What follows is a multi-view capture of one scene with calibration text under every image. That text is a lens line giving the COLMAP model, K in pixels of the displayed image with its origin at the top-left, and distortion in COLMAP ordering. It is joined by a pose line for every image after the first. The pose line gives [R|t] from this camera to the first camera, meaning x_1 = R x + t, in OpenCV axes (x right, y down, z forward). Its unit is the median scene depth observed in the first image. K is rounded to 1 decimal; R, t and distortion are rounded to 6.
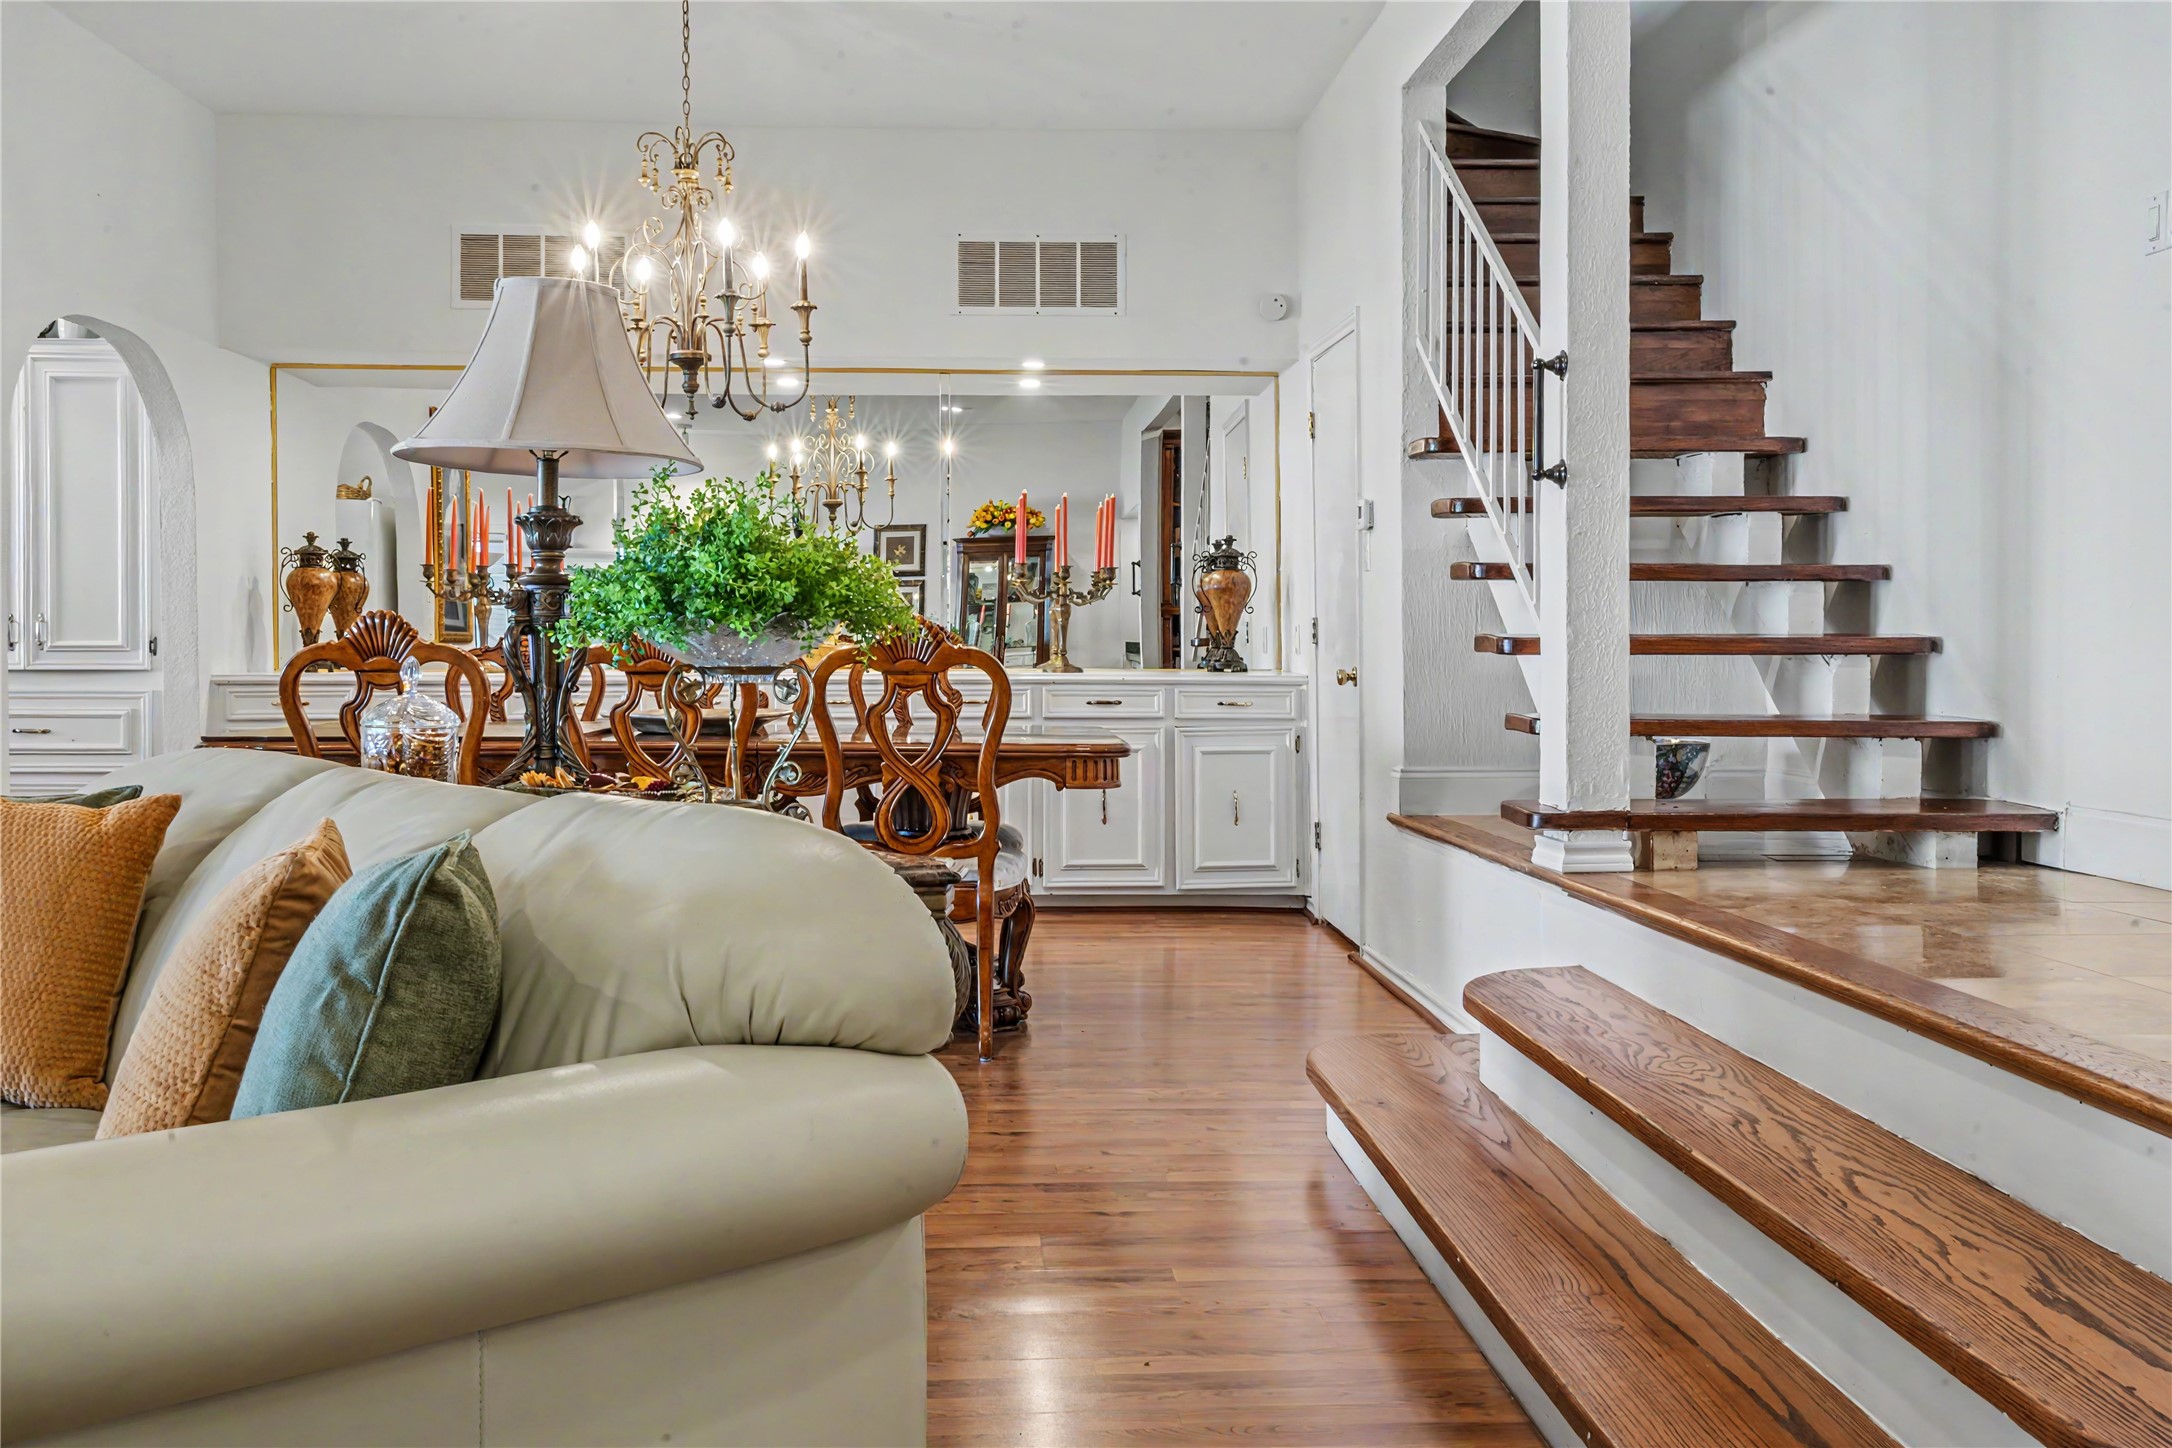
lens RADIAL K [[1981.6, 0, 1082.6], [0, 1981.6, 674.8], [0, 0, 1]] dist [-0.000614, -0.001914]
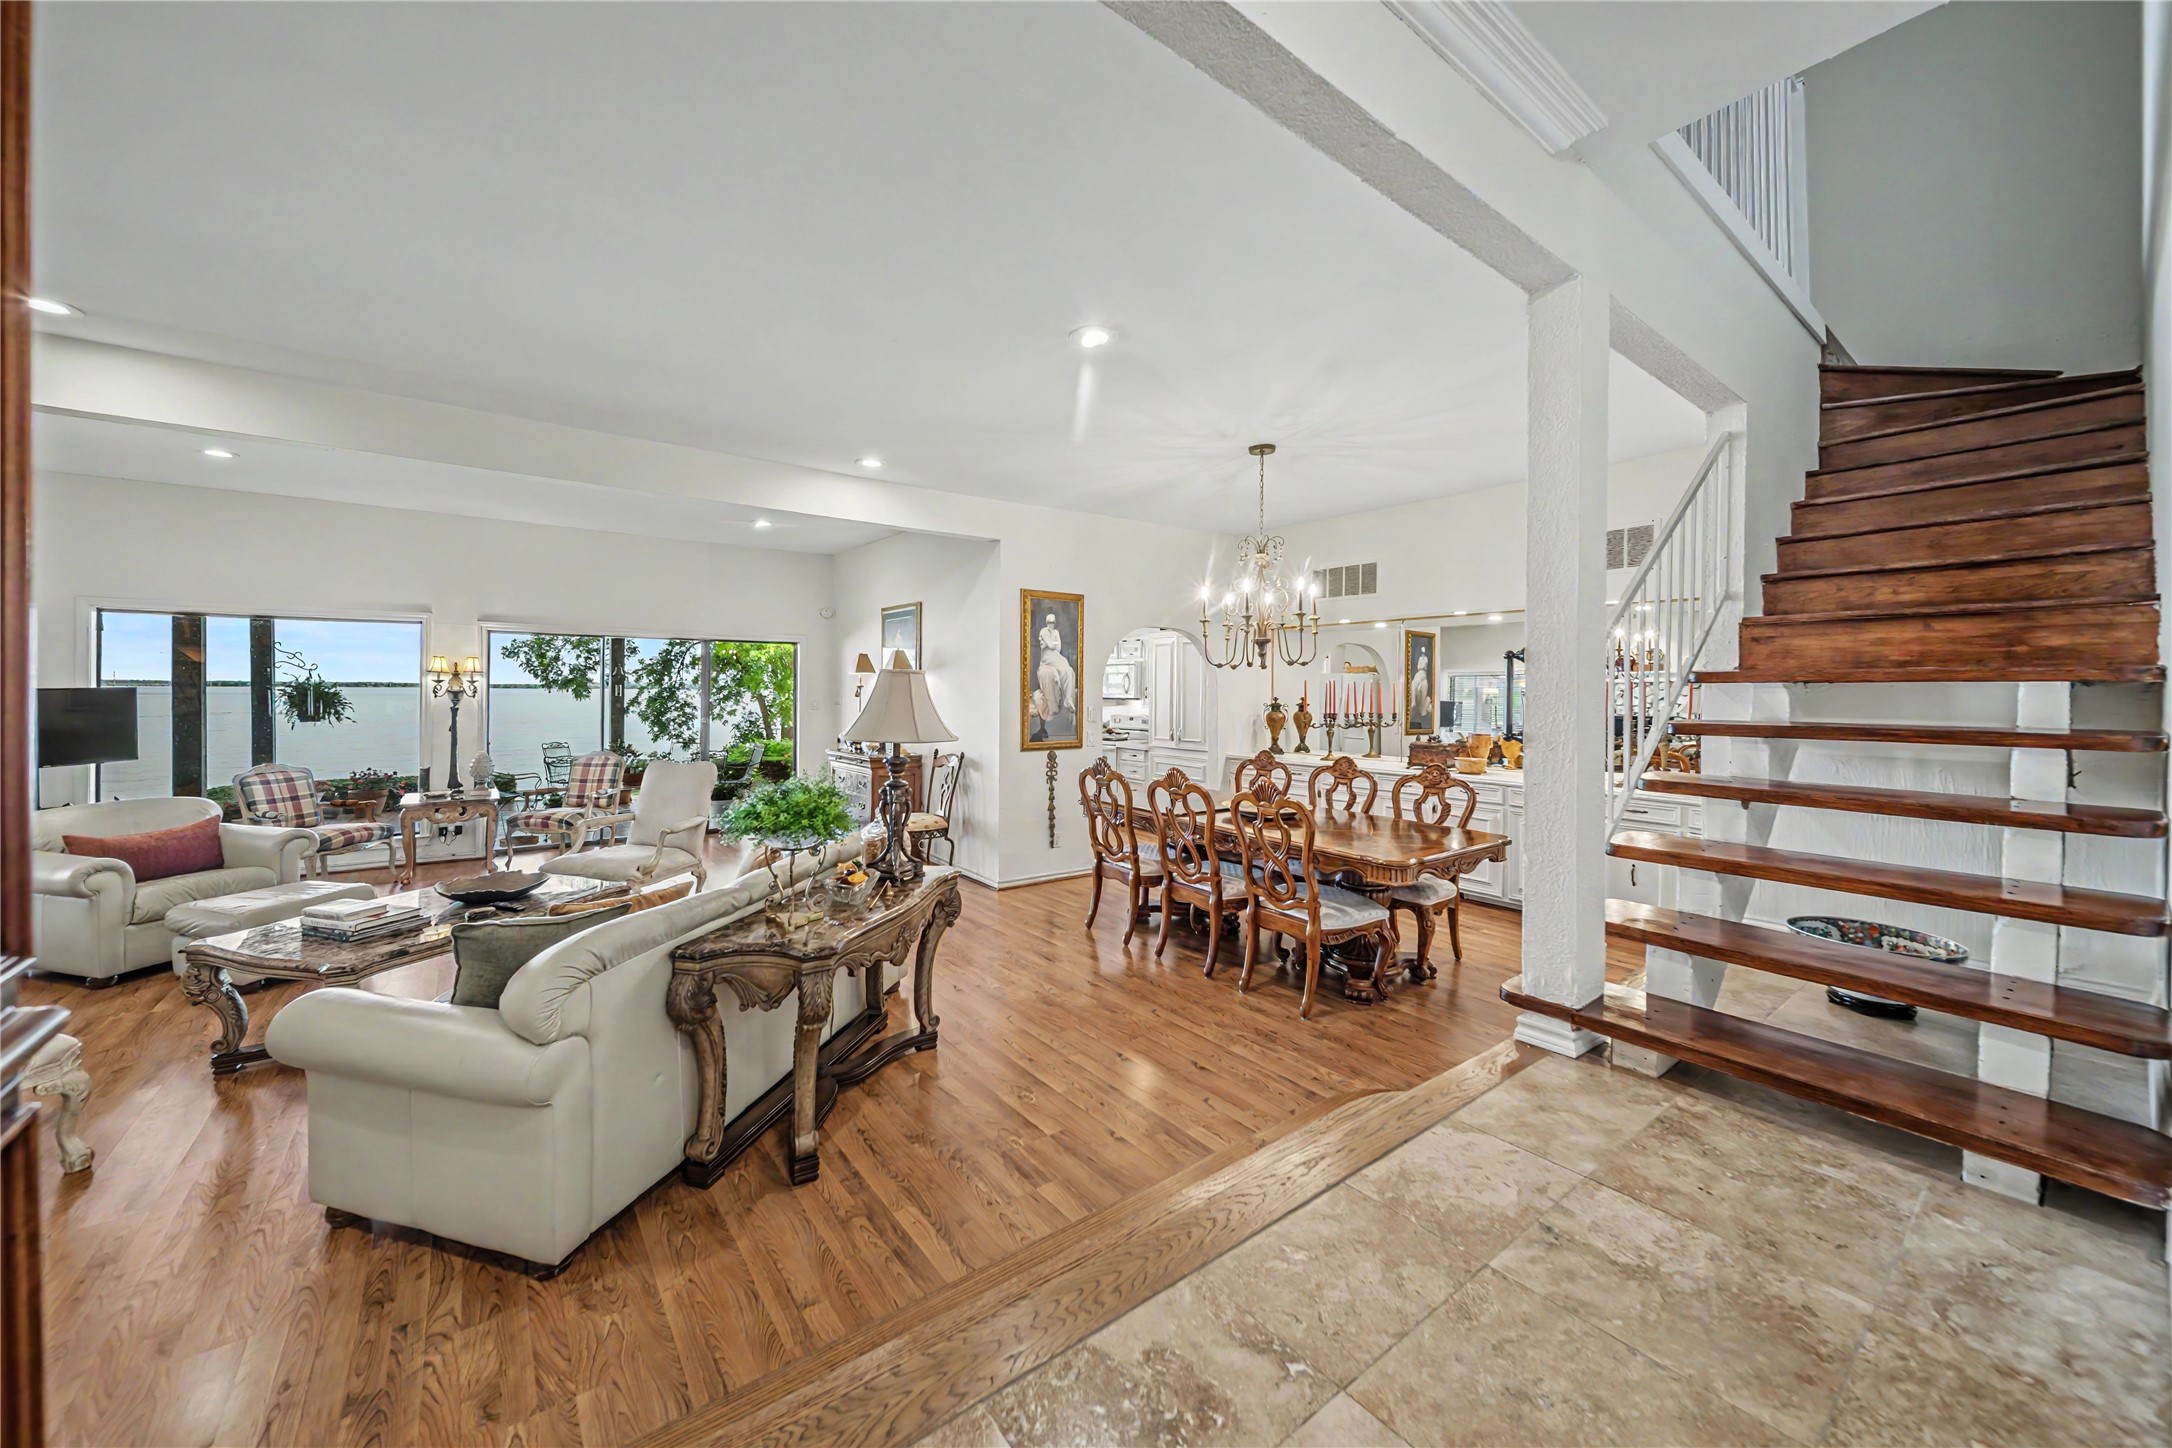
lens RADIAL K [[793.6, 0, 1063.3], [0, 793.6, 691.0], [0, 0, 1]] dist [0.000862, 0.000054]
pose [[0.545963, 0.008529, -0.837766, 0.378326], [-0.023110, 0.999721, -0.004882, -0.089474], [0.837491, 0.022027, 0.546008, 0.327782]]
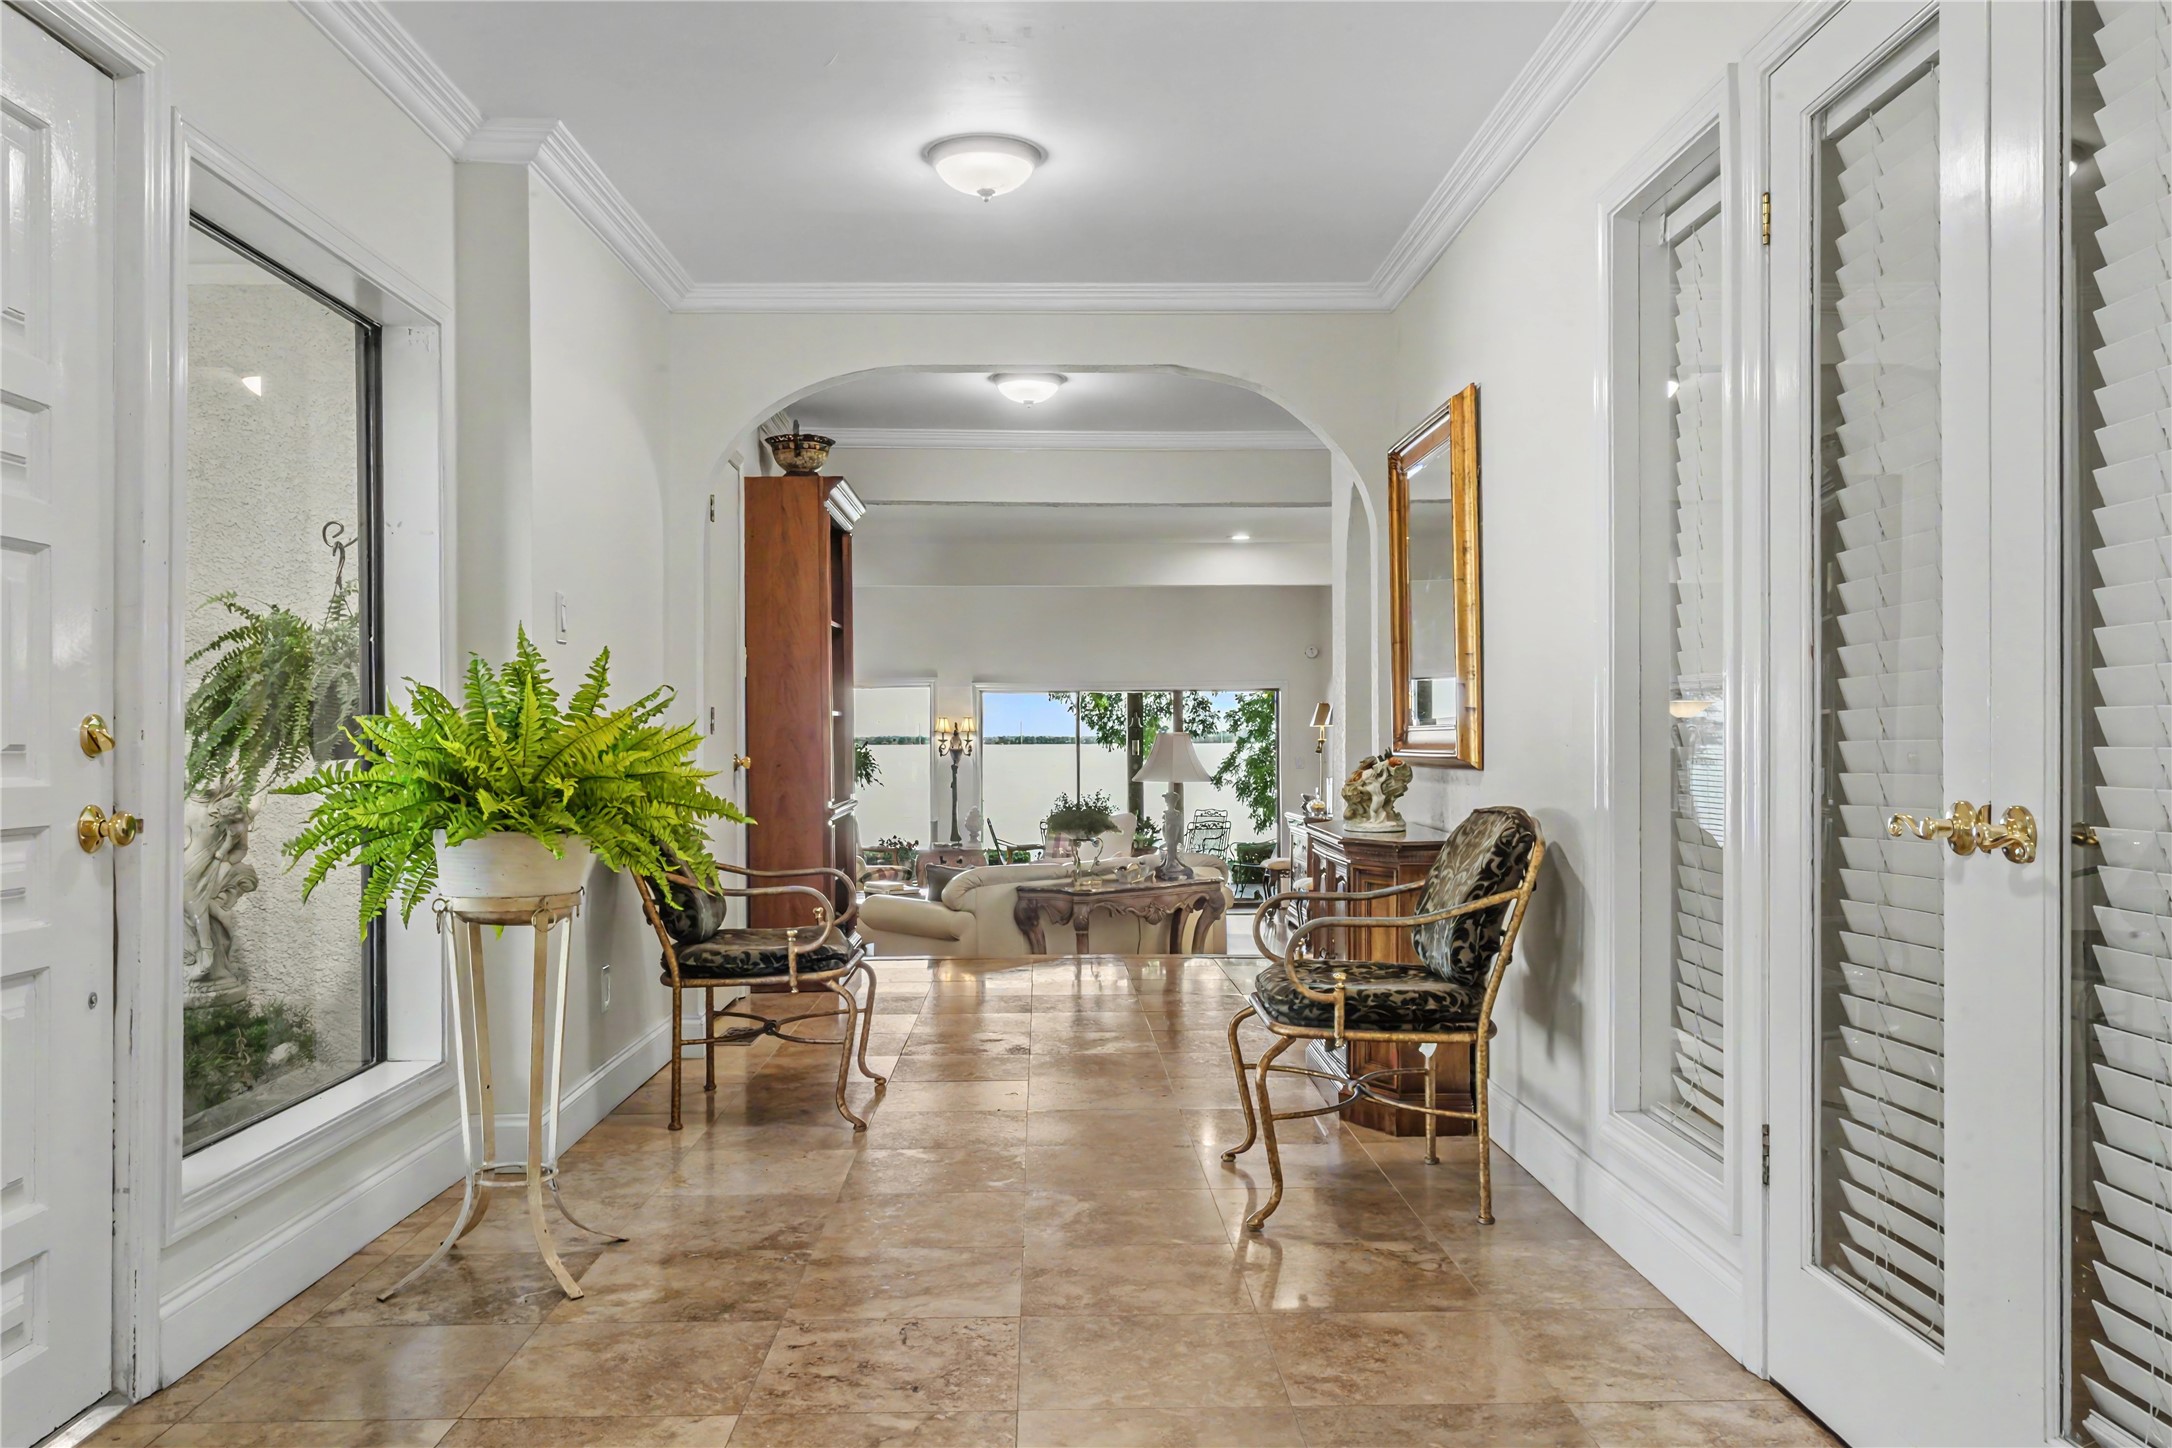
lens RADIAL K [[1703.4, 0, 1095.1], [0, 1703.4, 746.0], [0, 0, 1]] dist [0.028075, 0.002695]
pose [[-0.022614, 0.007450, -0.999717, 1.575621], [-0.013184, 0.999883, 0.007749, -0.104250], [0.999657, 0.013356, -0.022513, 0.494950]]
